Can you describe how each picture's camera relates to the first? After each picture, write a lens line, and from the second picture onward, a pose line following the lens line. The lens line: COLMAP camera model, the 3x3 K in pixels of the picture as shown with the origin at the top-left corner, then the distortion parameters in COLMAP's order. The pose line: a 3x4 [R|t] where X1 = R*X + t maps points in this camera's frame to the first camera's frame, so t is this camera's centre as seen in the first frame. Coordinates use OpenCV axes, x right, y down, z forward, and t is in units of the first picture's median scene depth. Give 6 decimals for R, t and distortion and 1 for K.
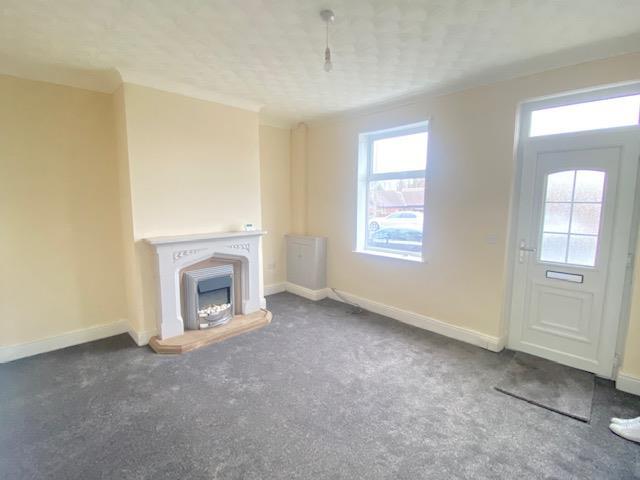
lens RADIAL K [[303.0, 0, 320.0], [0, 303.0, 240.0], [0, 0, 1]] dist [0.000360, -0.000137]
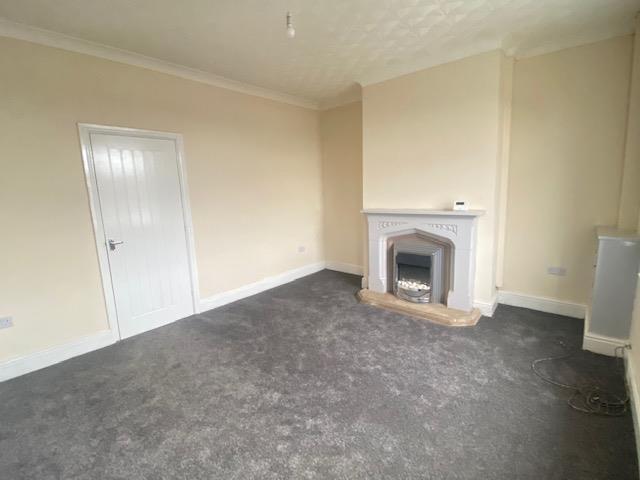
lens RADIAL K [[303.0, 0, 320.0], [0, 303.0, 240.0], [0, 0, 1]] dist [0.000360, -0.000137]
pose [[0.057874, 0.162464, -0.985016, 0.605770], [-0.092623, 0.983288, 0.156737, -0.047360], [0.994018, 0.082164, 0.071954, 0.613488]]
